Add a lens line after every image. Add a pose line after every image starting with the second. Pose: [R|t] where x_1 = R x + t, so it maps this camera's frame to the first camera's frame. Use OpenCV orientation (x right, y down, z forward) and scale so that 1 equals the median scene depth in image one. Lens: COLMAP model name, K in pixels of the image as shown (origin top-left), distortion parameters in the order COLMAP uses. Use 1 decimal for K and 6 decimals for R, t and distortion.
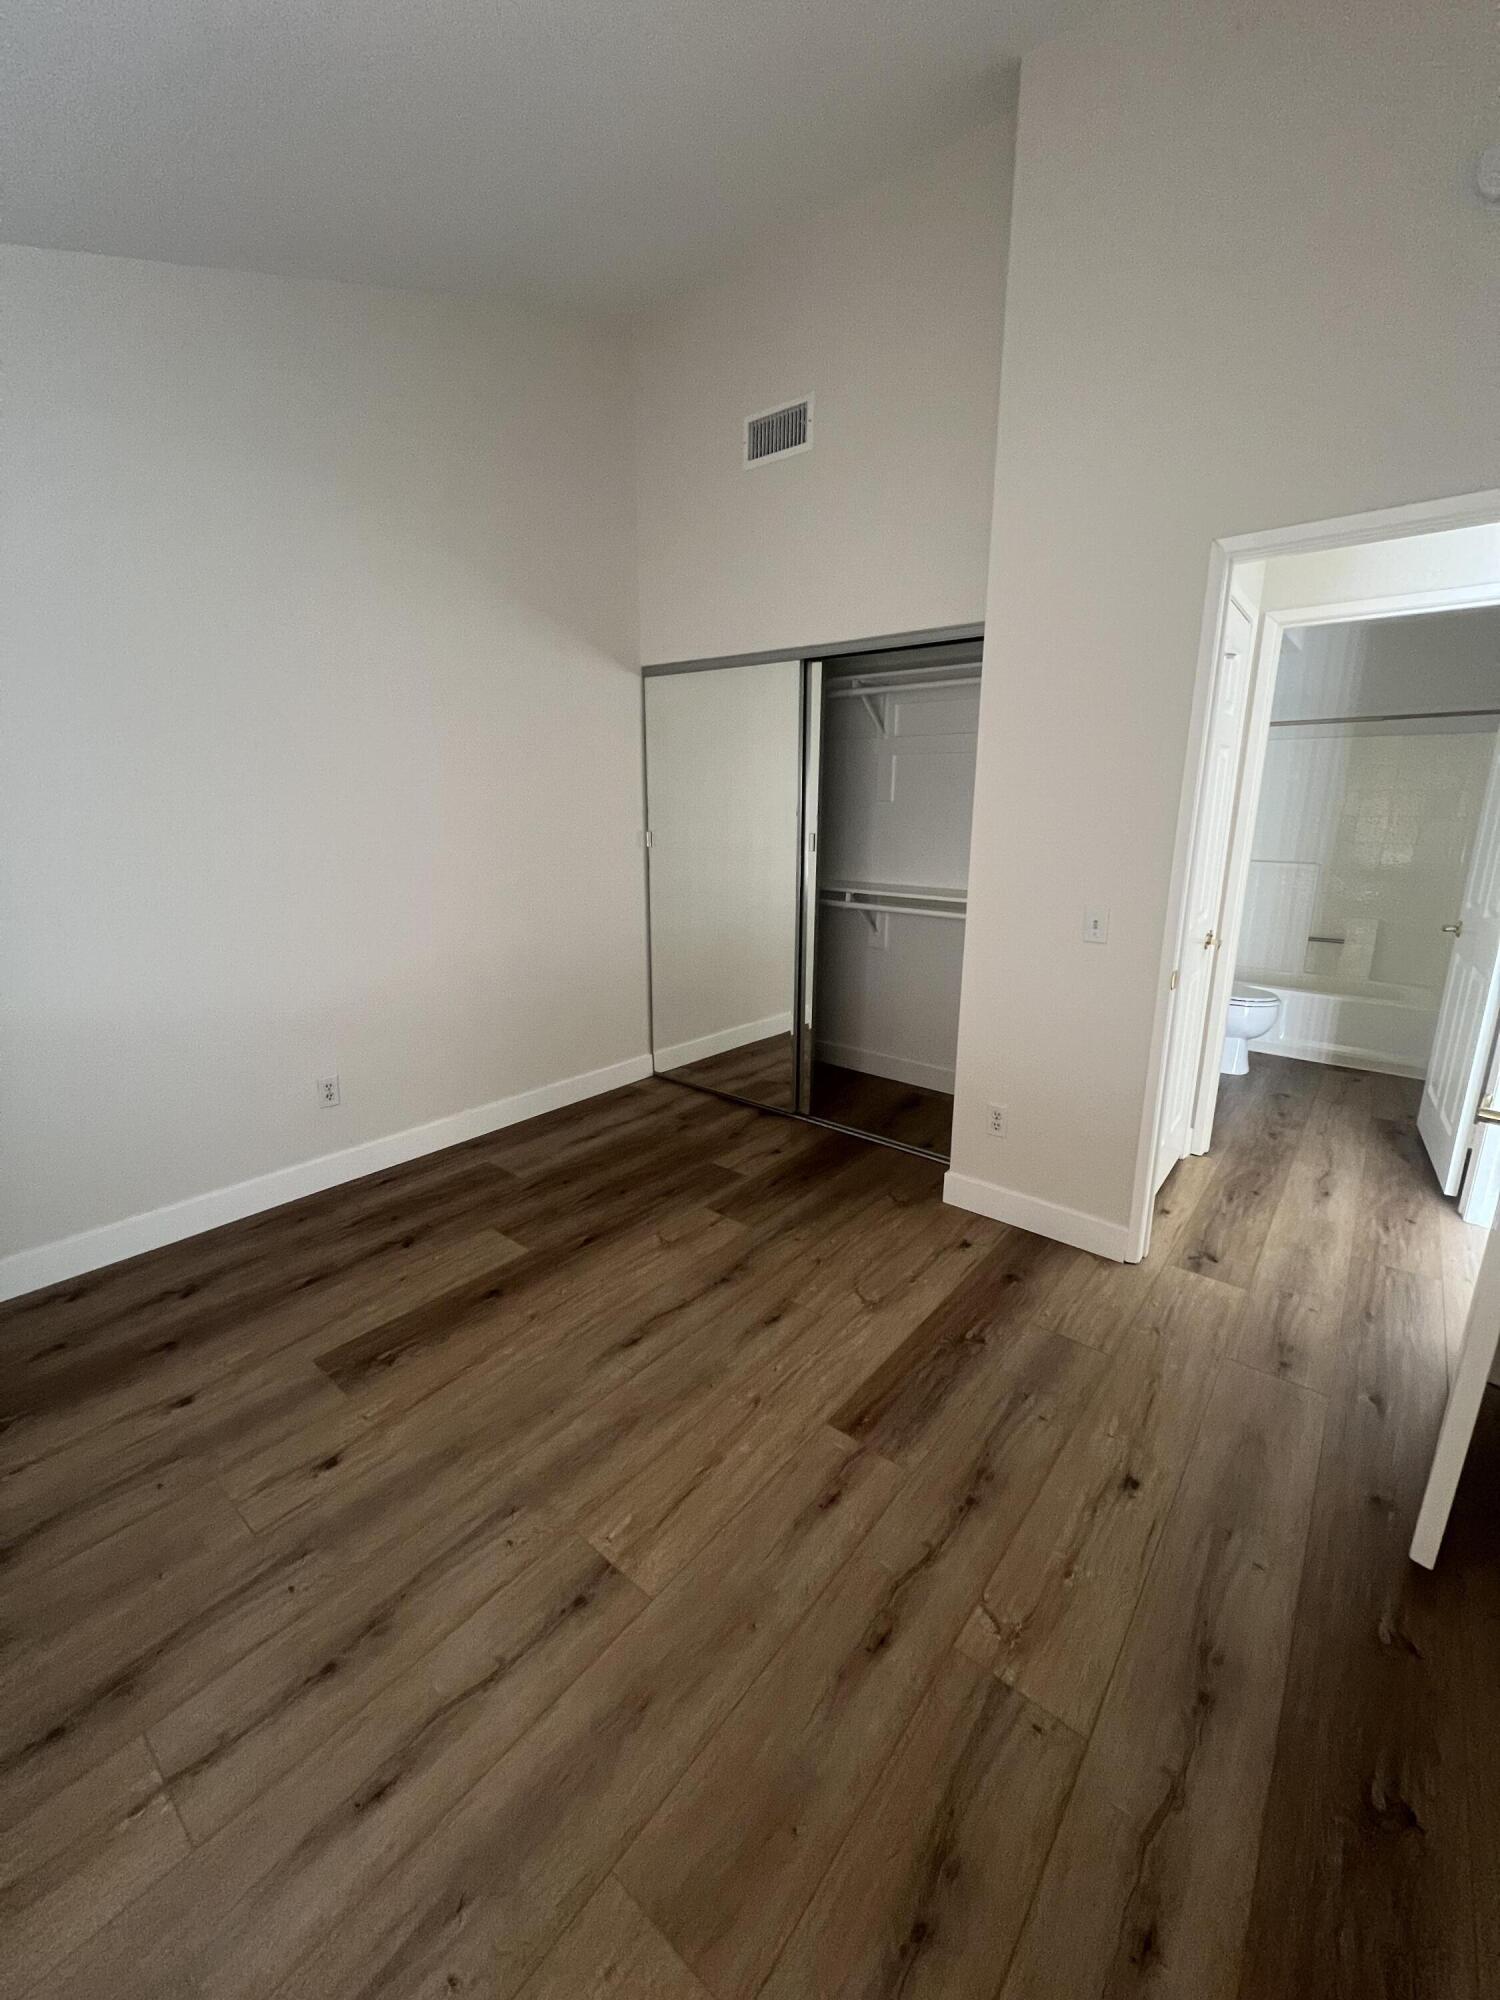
lens RADIAL K [[808.0, 0, 750.0], [0, 808.0, 1000.0], [0, 0, 1]] dist [0.002641, 0.000401]
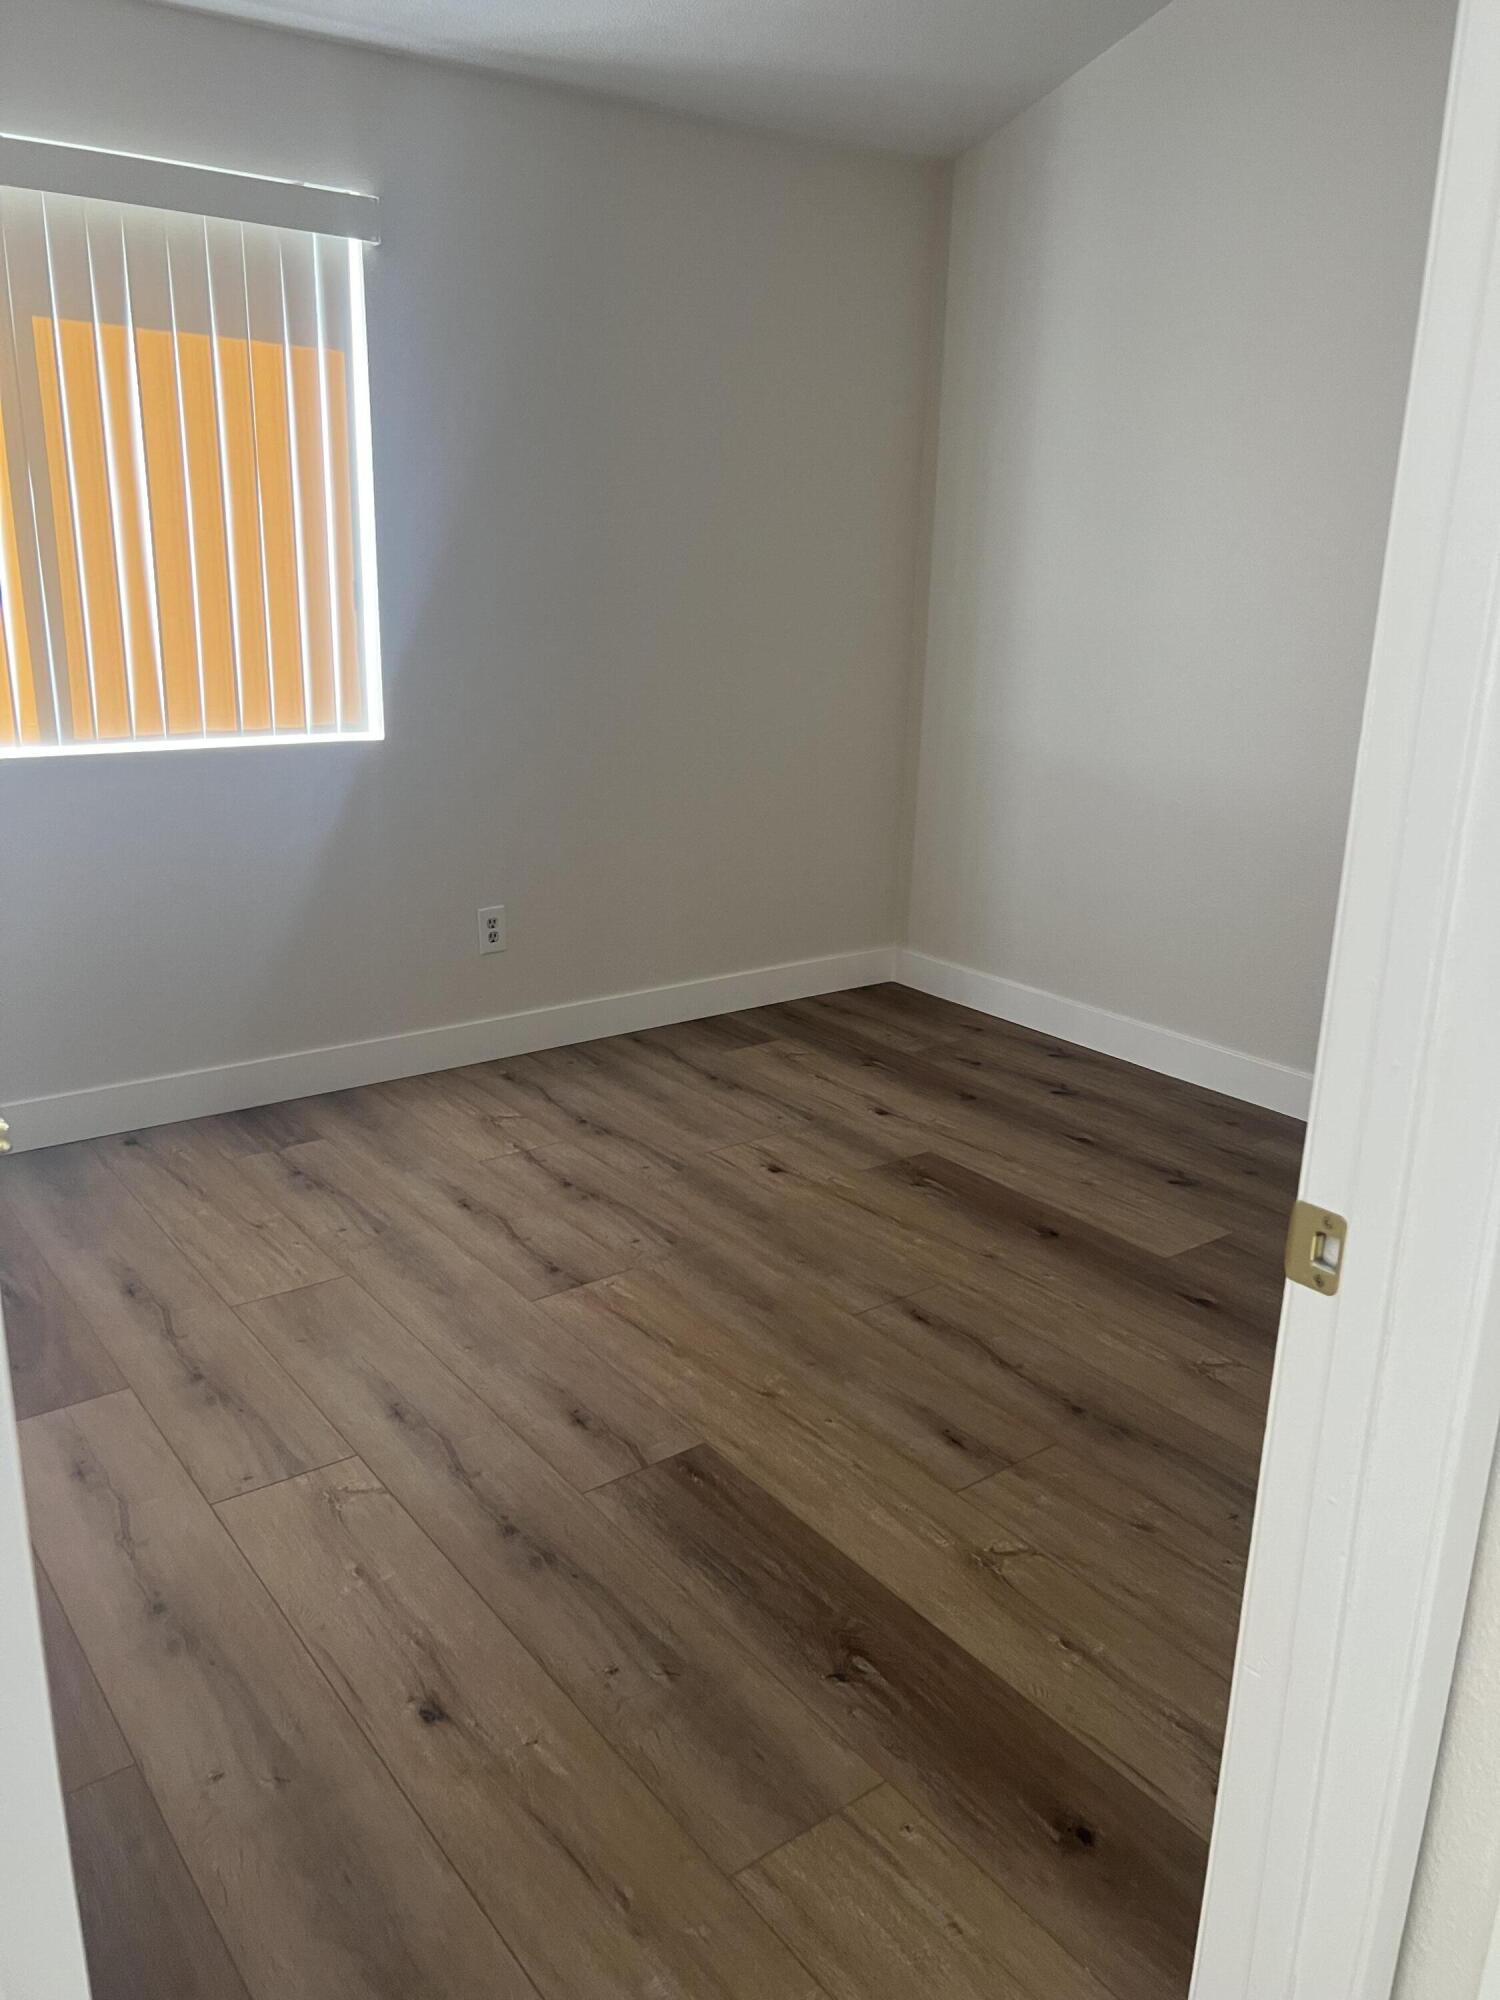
lens RADIAL K [[1491.9, 0, 750.0], [0, 1491.9, 1000.0], [0, 0, 1]] dist [0.029066, -0.028950]
pose [[-0.236157, 0.264012, -0.935162, 1.159592], [-0.258682, 0.910574, 0.322396, -0.228509], [0.936650, 0.318046, -0.146743, 1.102608]]
